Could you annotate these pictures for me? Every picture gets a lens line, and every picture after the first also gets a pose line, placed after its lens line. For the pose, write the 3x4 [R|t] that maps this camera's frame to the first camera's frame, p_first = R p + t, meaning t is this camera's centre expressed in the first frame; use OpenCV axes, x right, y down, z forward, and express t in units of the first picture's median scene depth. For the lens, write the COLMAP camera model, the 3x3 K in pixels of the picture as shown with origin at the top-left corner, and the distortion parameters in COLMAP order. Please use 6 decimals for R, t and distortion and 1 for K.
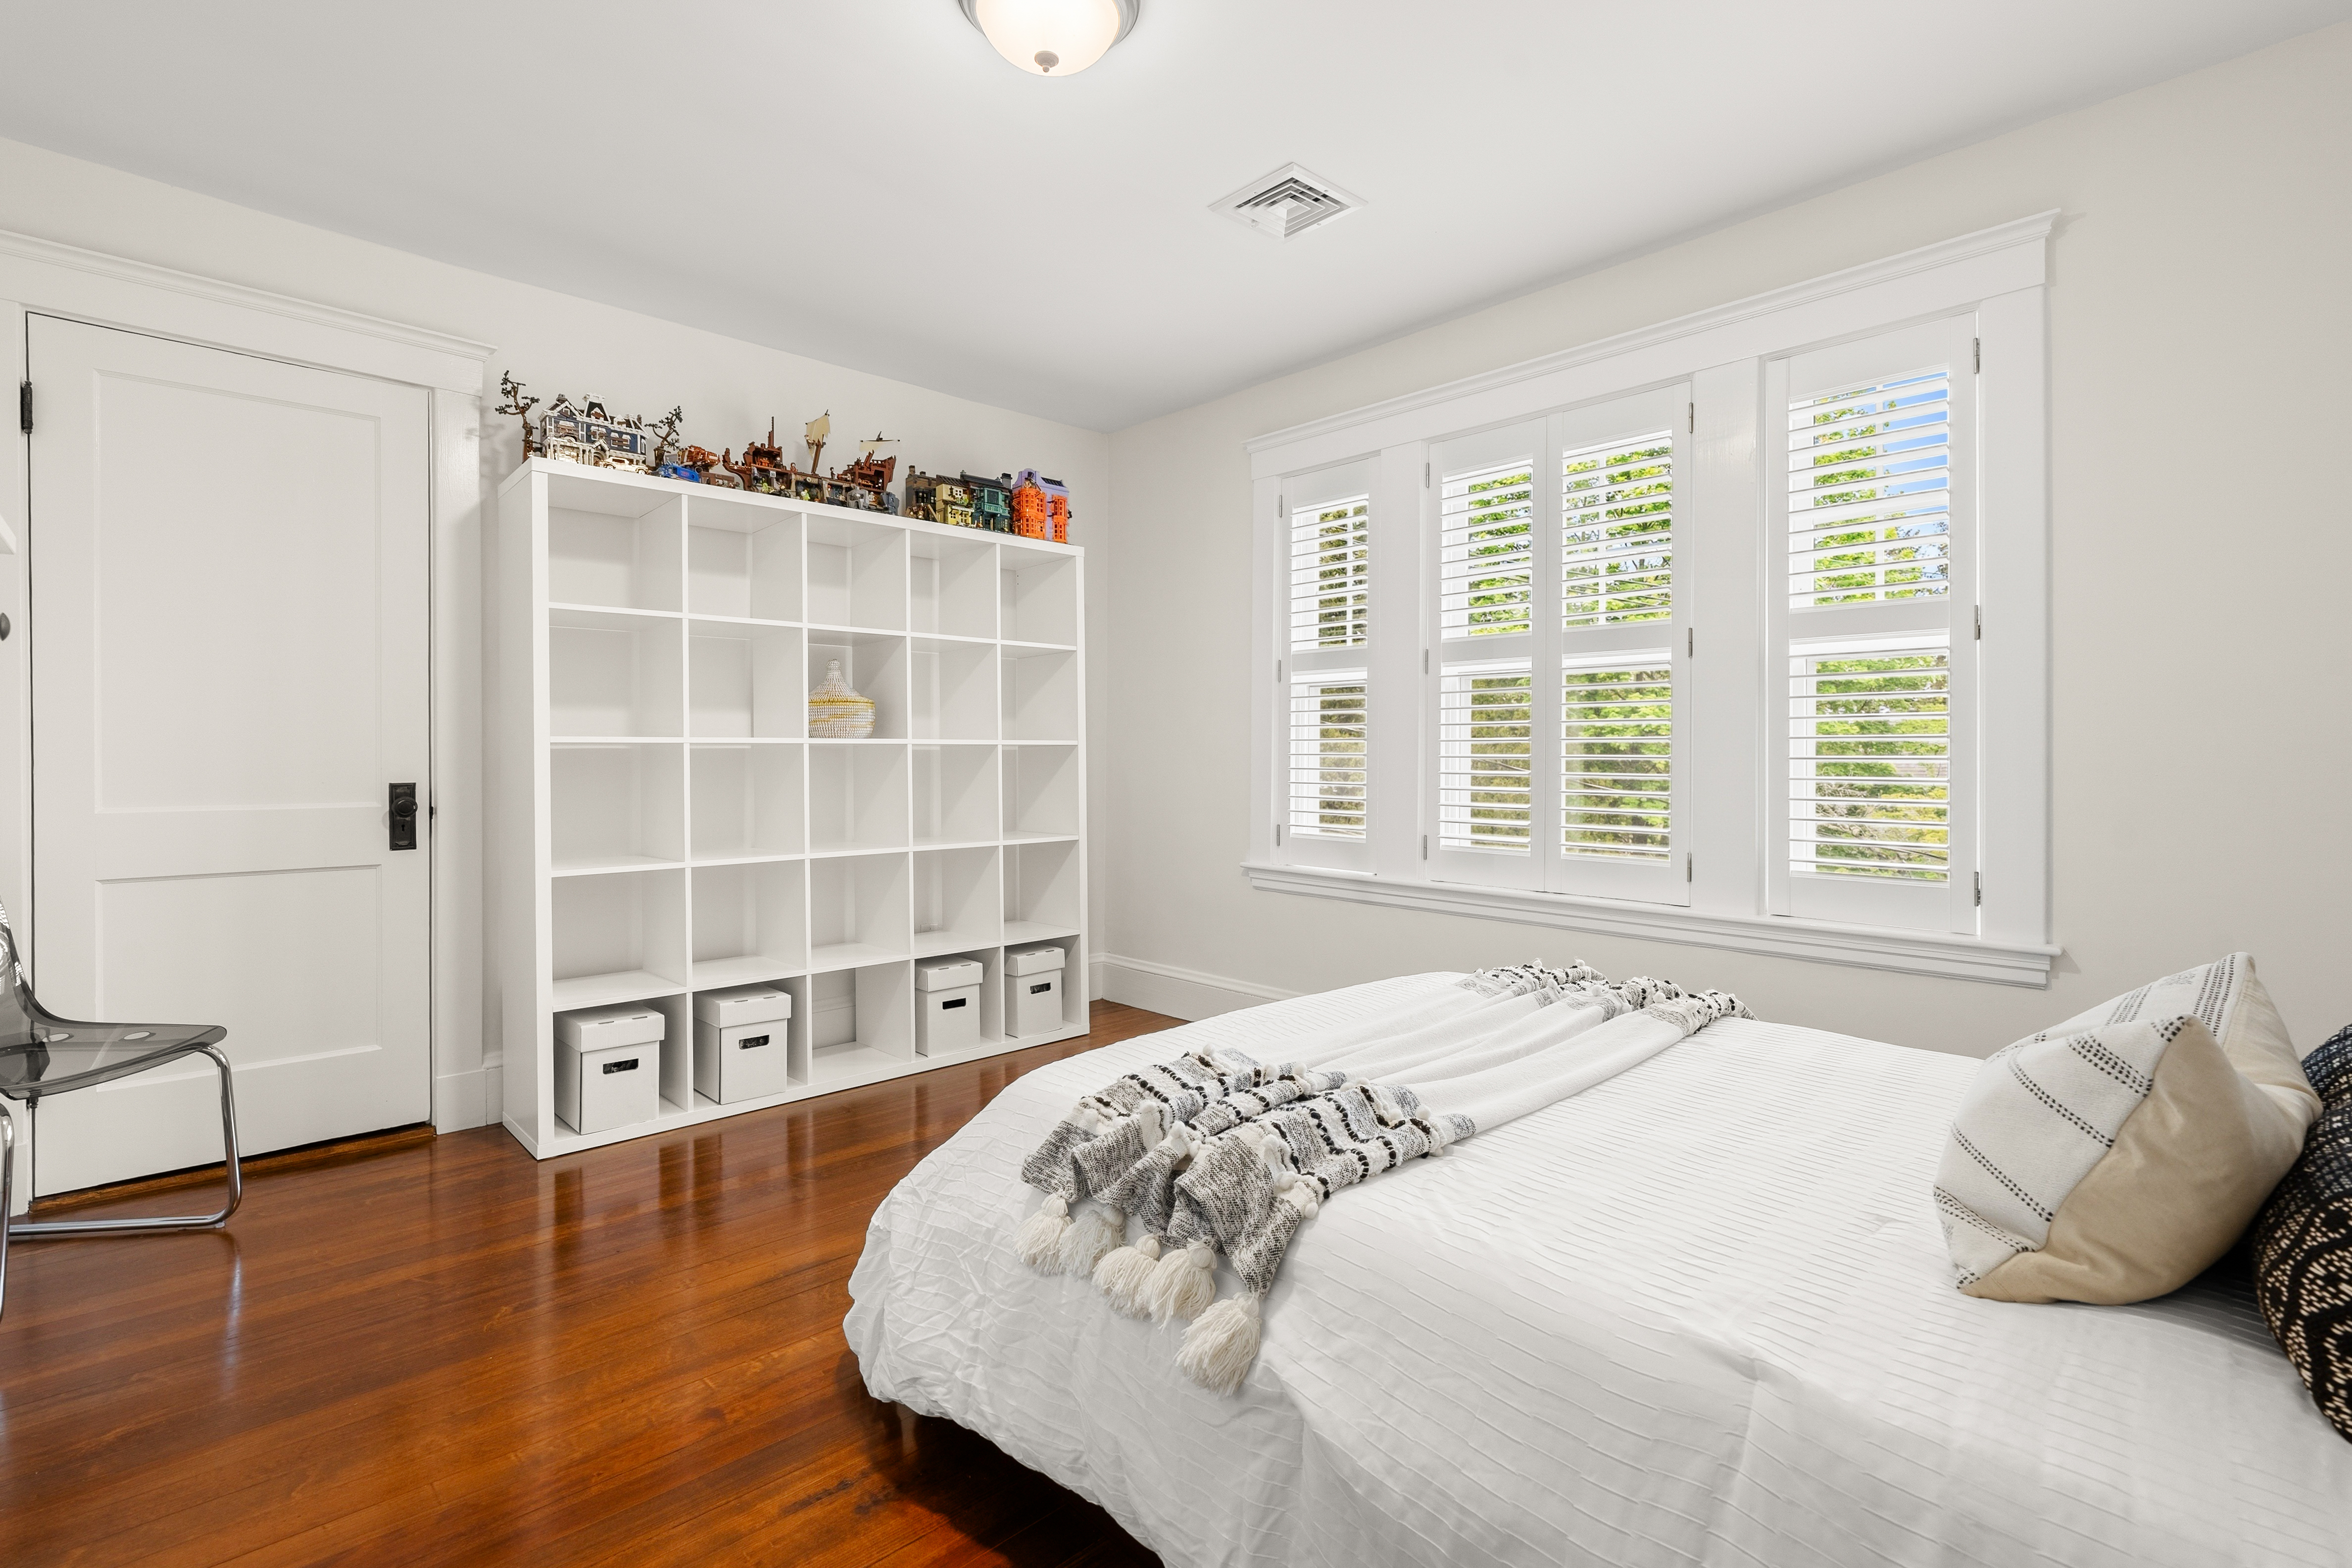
lens RADIAL K [[1083.6, 0, 1184.1], [0, 1083.6, 756.1], [0, 0, 1]] dist [-0.003707, 0.000358]
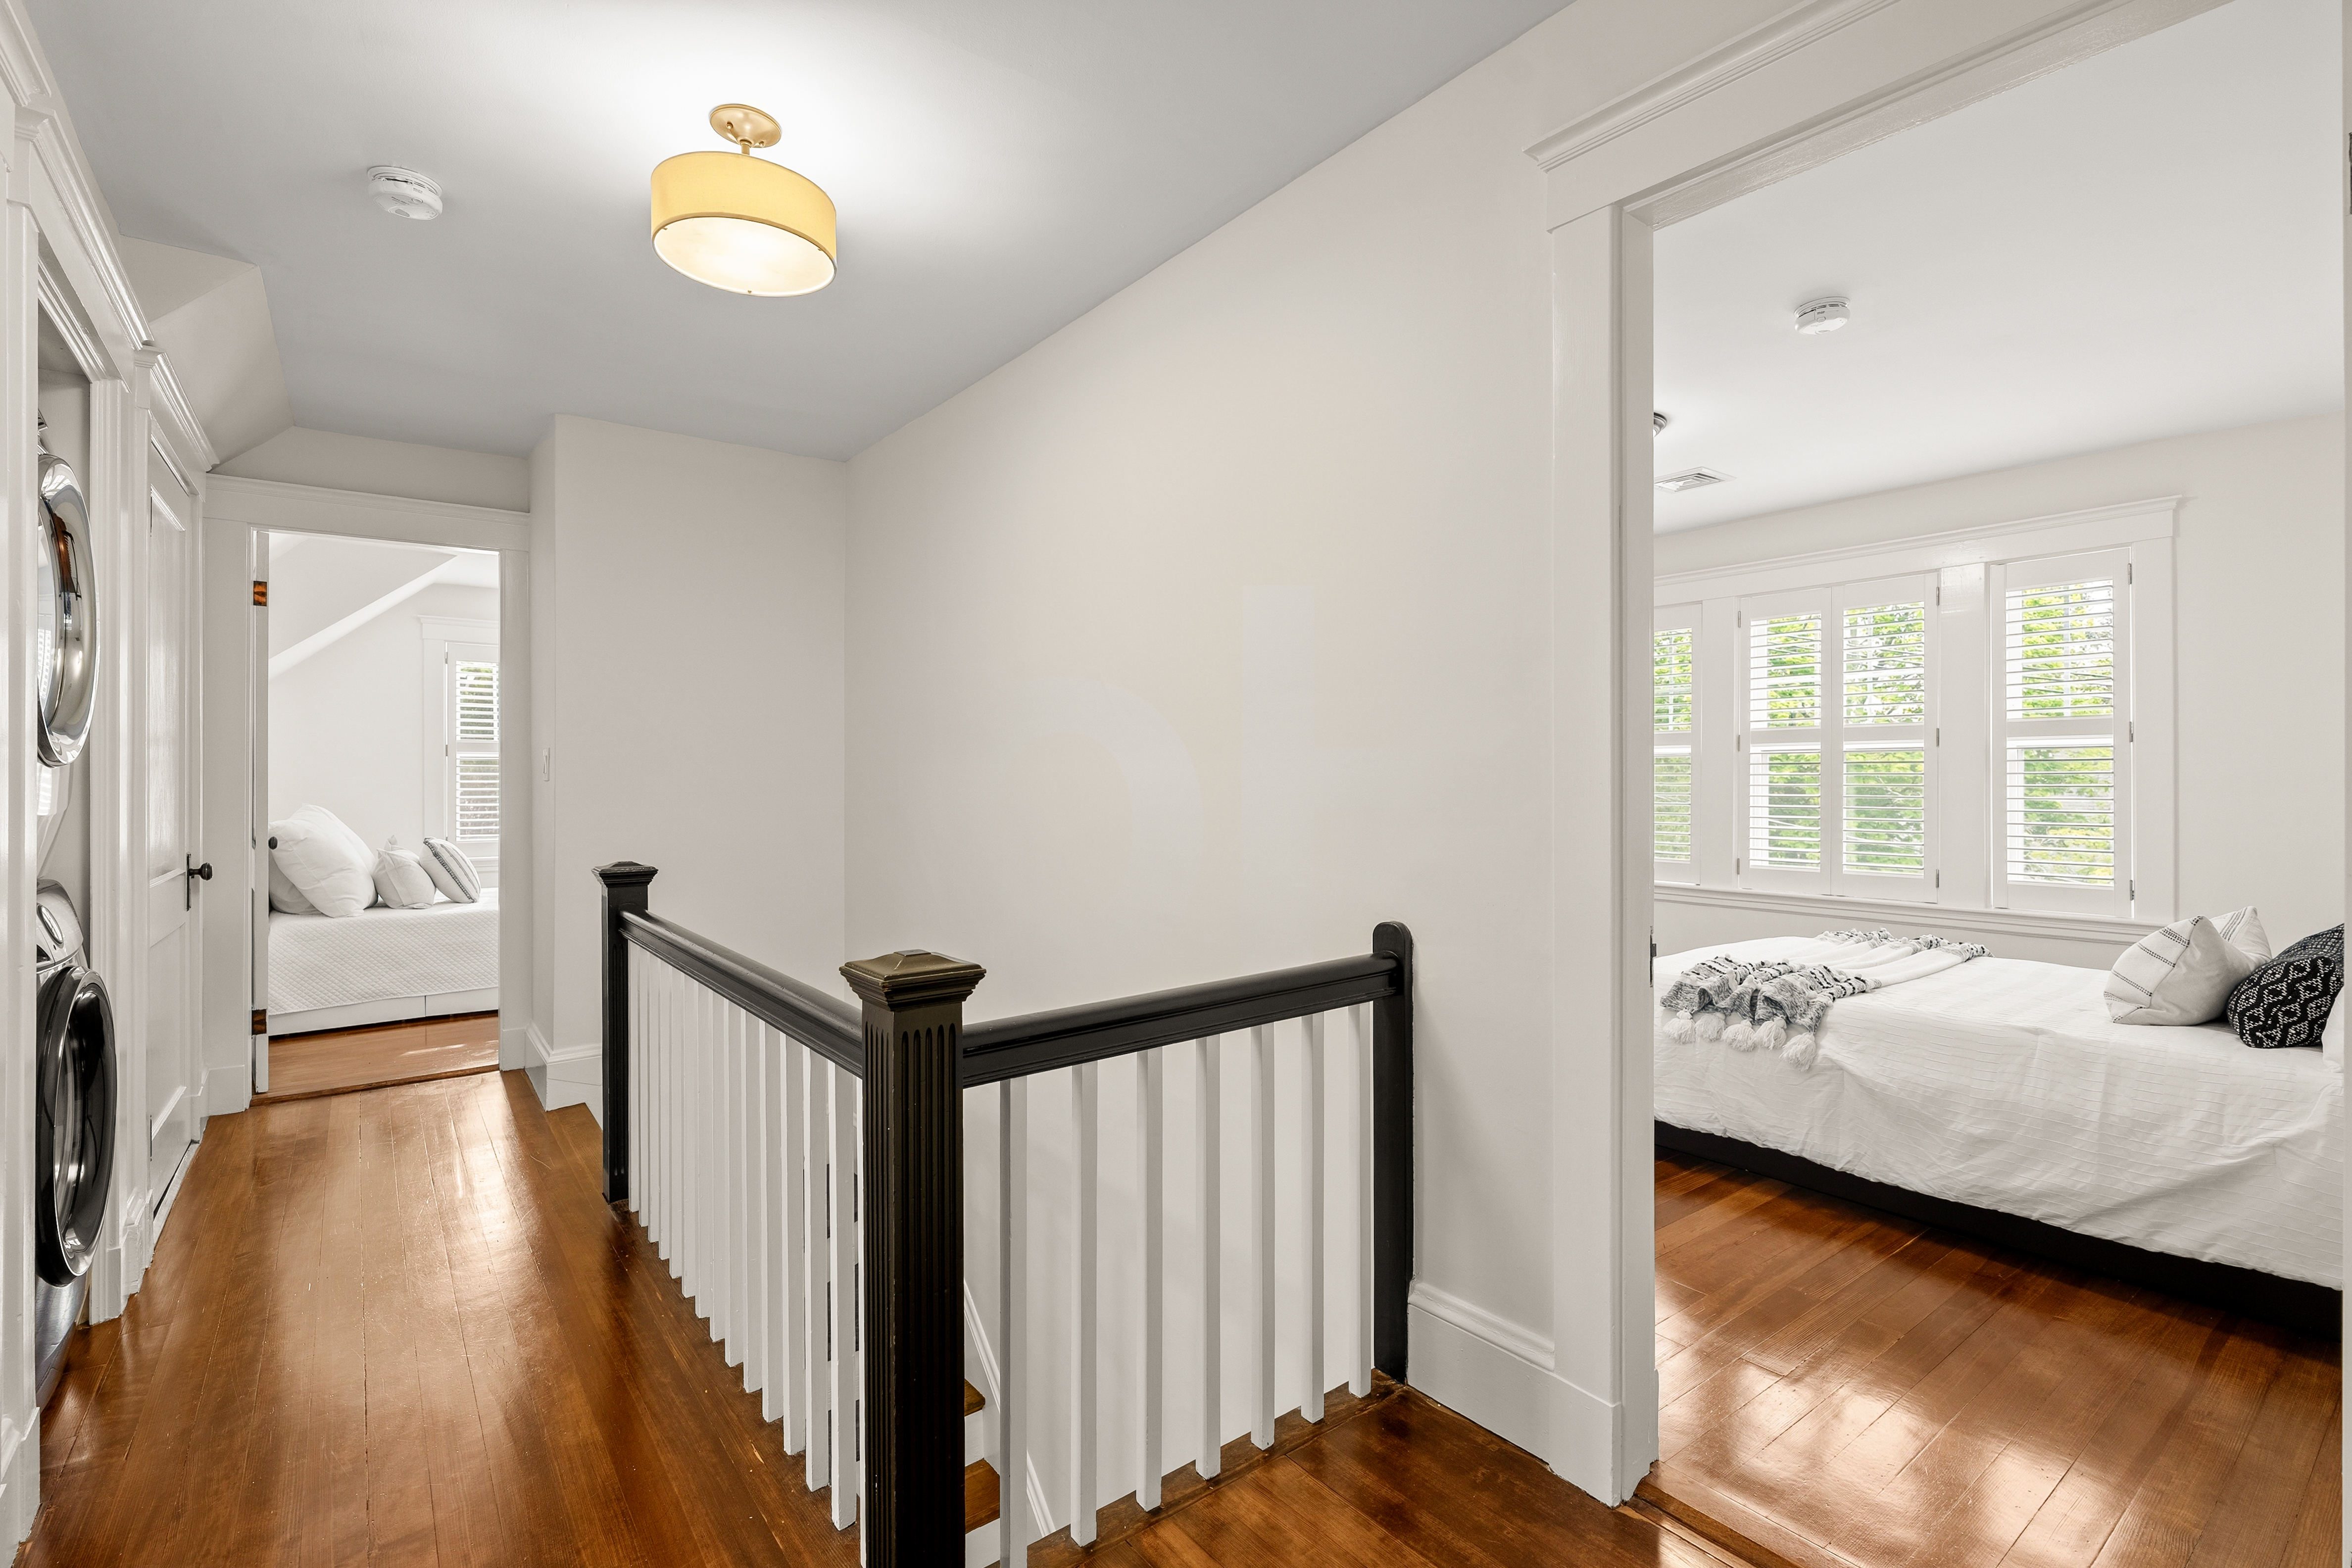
lens RADIAL K [[1073.2, 0, 1183.5], [0, 1073.2, 781.9], [0, 0, 1]] dist [-0.000923, -0.000320]
pose [[0.994695, -0.000376, -0.102869, -0.973822], [-0.000068, 0.999991, -0.004311, -0.066359], [0.102870, 0.004295, 0.994686, -1.406680]]
